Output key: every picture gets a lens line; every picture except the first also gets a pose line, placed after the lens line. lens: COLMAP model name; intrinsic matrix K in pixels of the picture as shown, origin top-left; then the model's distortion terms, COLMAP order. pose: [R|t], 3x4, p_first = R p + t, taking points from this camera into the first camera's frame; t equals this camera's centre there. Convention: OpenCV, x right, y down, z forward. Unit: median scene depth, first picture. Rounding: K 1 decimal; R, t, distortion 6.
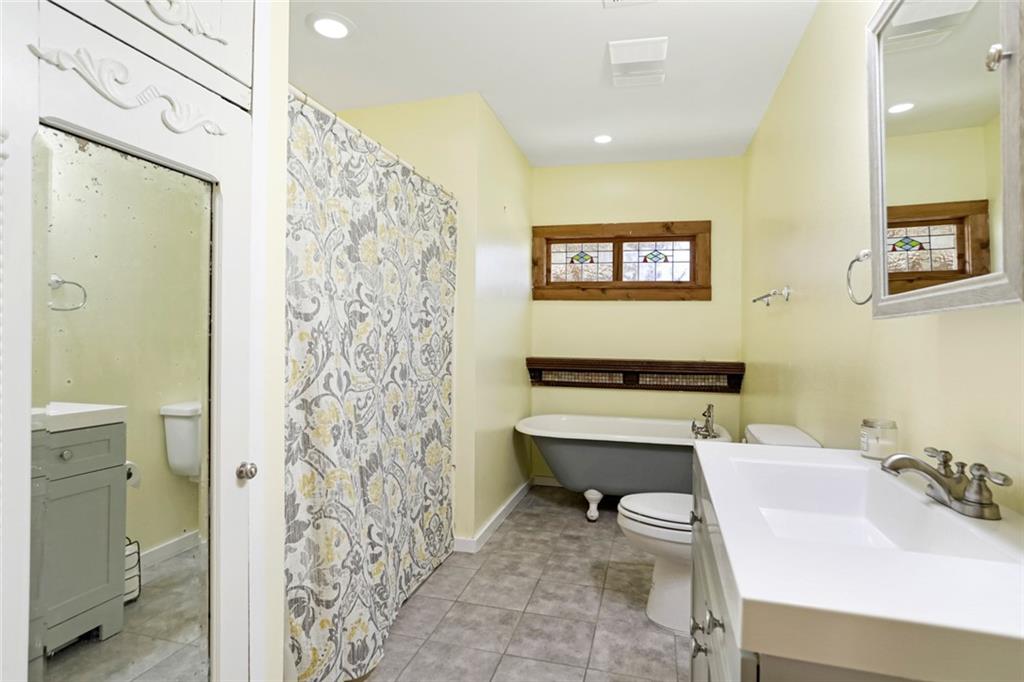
lens RADIAL K [[533.1, 0, 512.0], [0, 533.1, 341.0], [0, 0, 1]] dist [-0.065704, 0.044543]
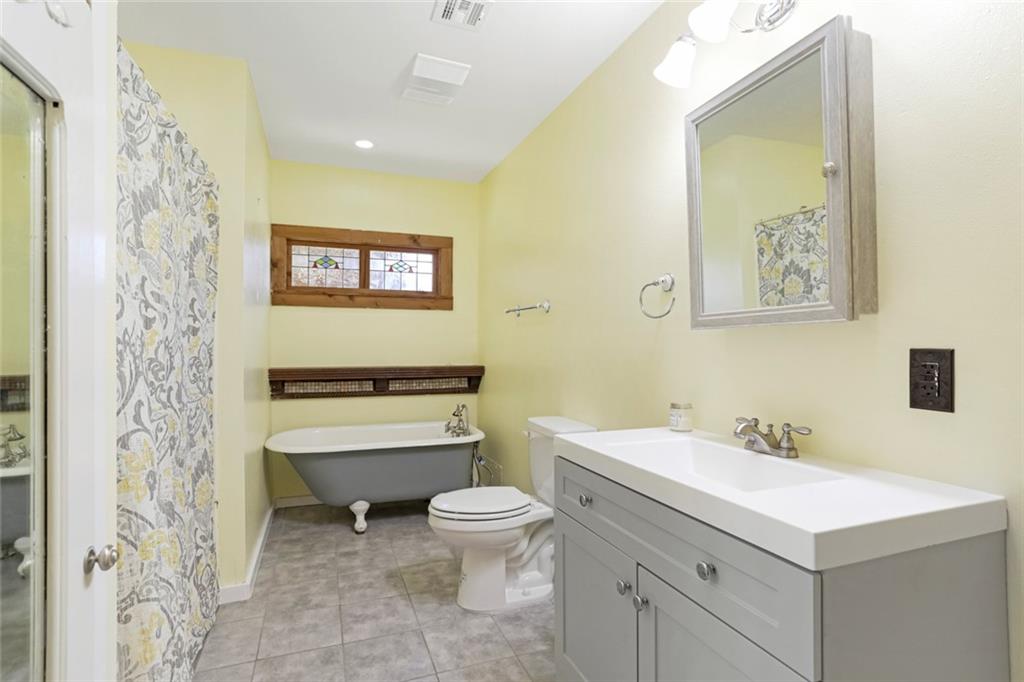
lens RADIAL K [[514.8, 0, 513.5], [0, 514.8, 348.1], [0, 0, 1]] dist [-0.067050, 0.044078]
pose [[0.800177, -0.017401, 0.599512, -0.214658], [0.016540, 0.999839, 0.006945, -0.004149], [-0.599536, 0.004359, 0.800336, 0.089956]]
